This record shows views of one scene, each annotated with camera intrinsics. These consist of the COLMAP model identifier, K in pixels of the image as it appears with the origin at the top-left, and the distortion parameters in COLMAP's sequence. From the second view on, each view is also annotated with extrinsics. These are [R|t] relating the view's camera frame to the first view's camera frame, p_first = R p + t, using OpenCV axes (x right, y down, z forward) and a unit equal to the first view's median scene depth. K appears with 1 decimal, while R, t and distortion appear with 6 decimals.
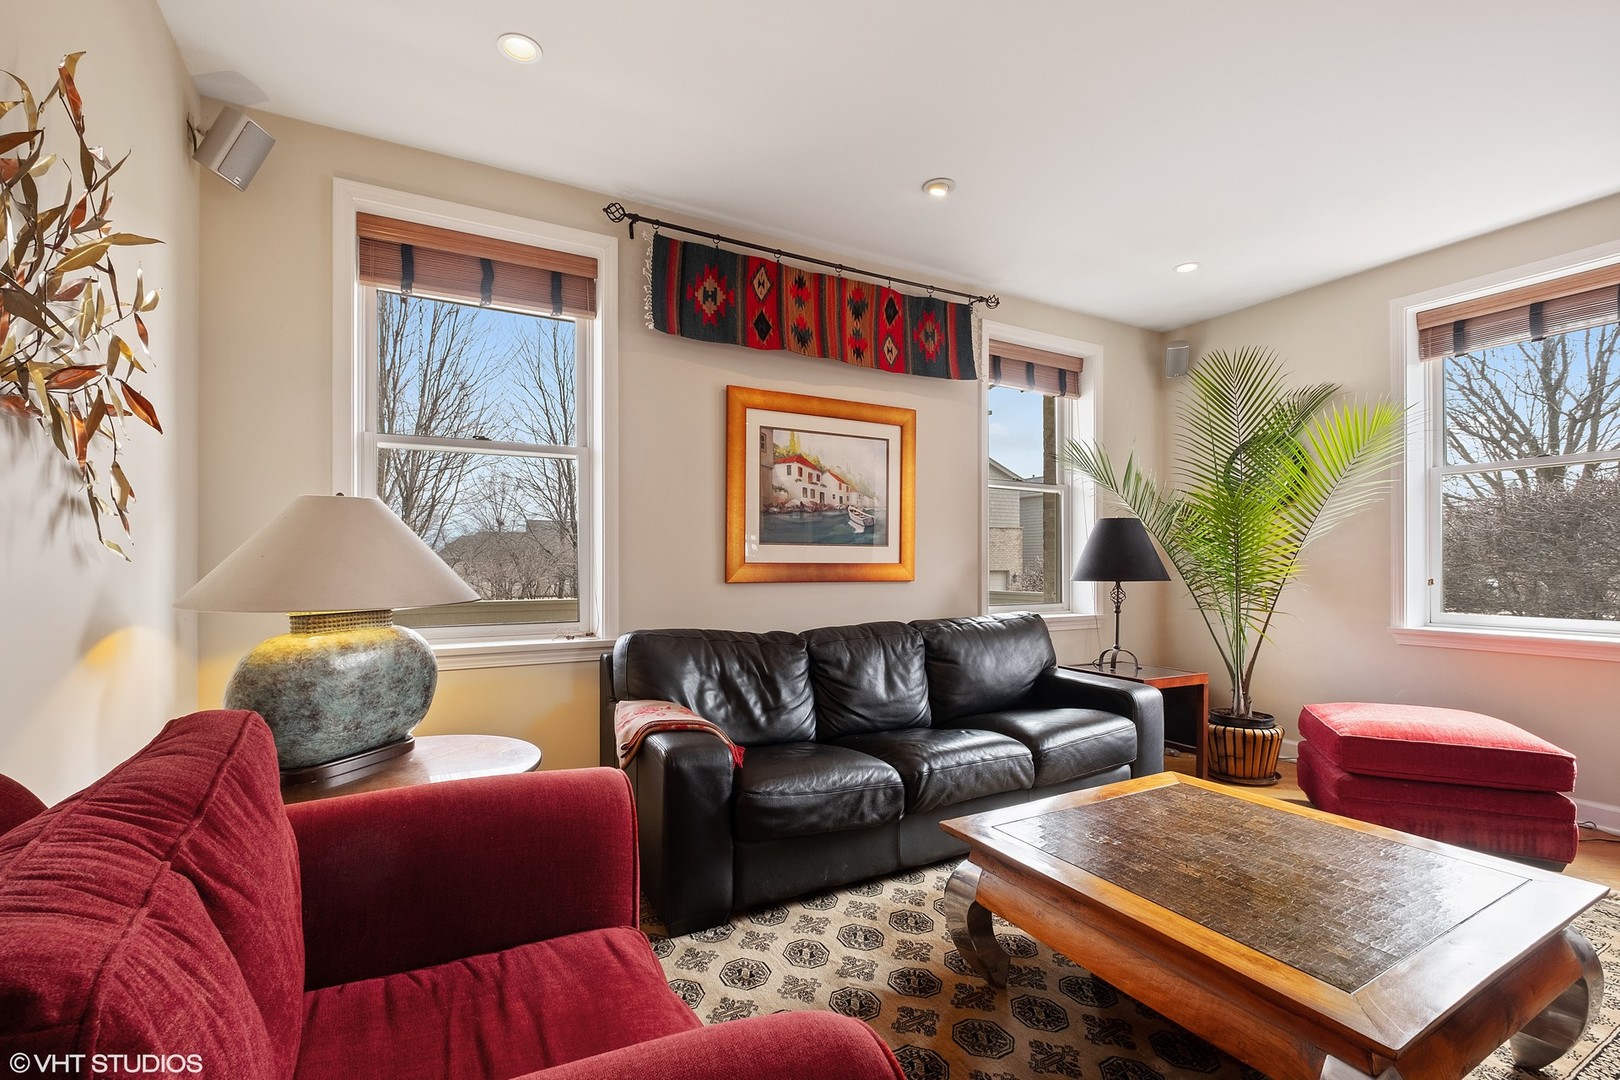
lens RADIAL K [[711.6, 0, 810.9], [0, 711.6, 552.7], [0, 0, 1]] dist [-0.001327, -0.001364]
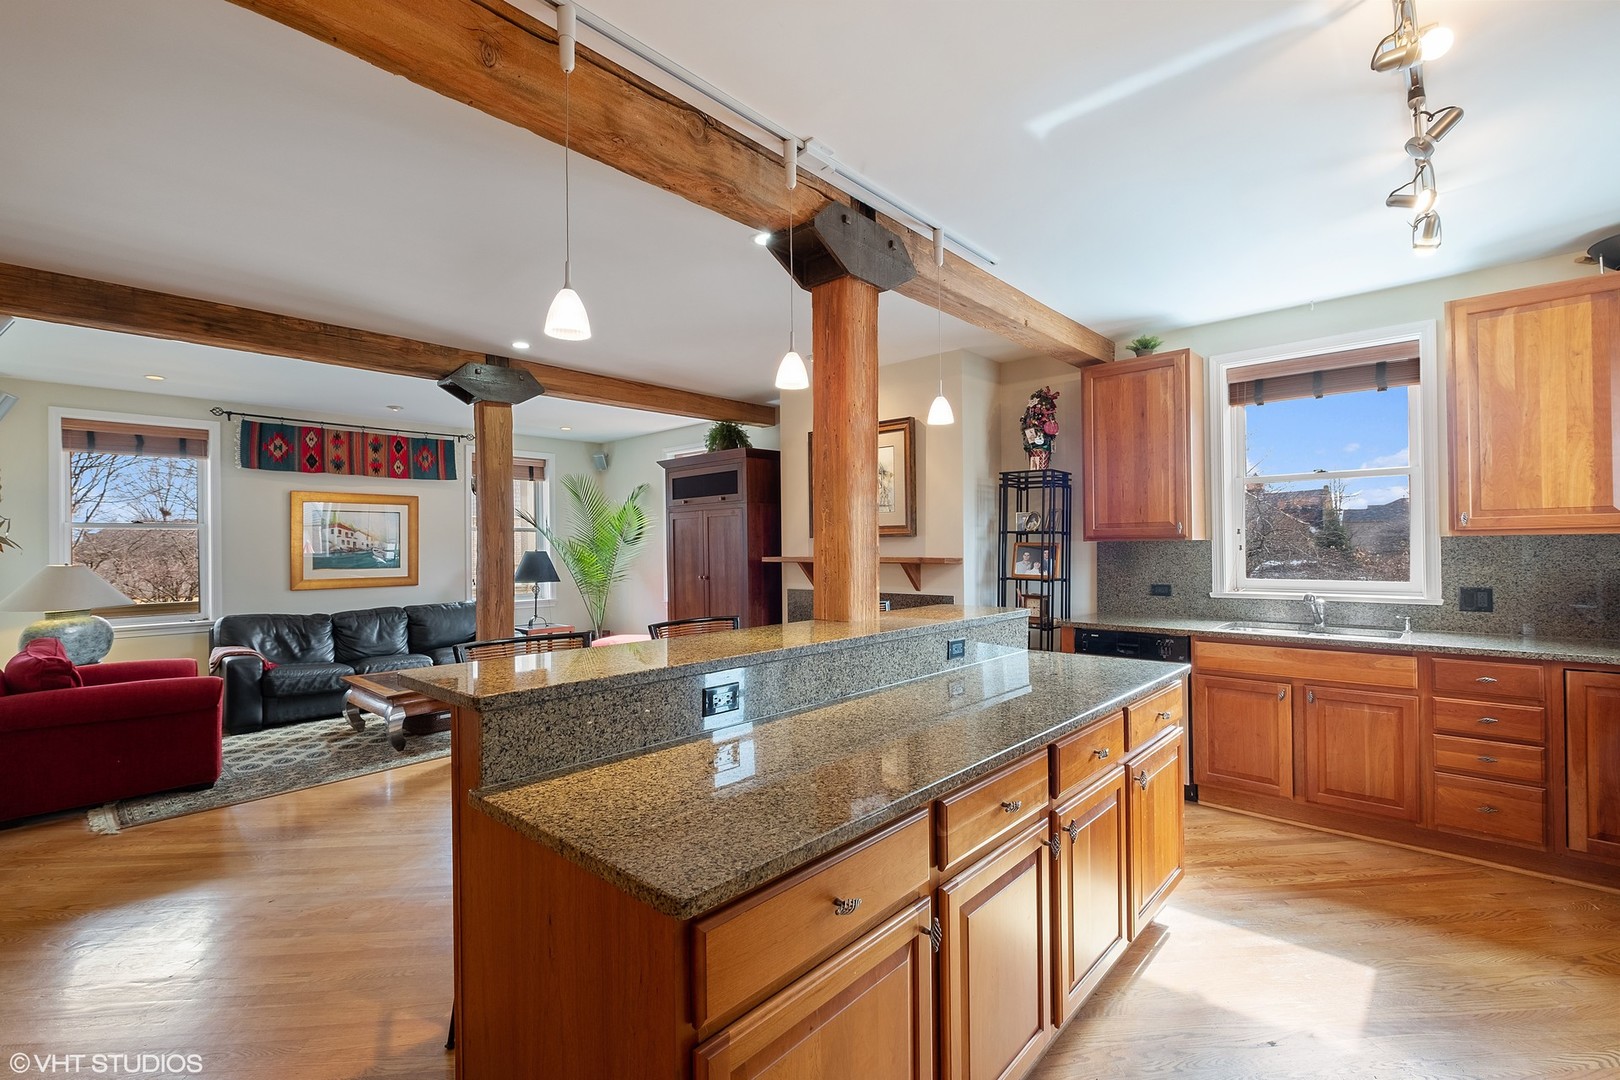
lens RADIAL K [[711.6, 0, 810.7], [0, 711.6, 534.5], [0, 0, 1]] dist [-0.001327, -0.001364]
pose [[0.947917, -0.007078, 0.318440, 0.645554], [0.008519, 0.999959, -0.003132, -0.097957], [-0.318405, 0.005682, 0.947938, -1.383466]]
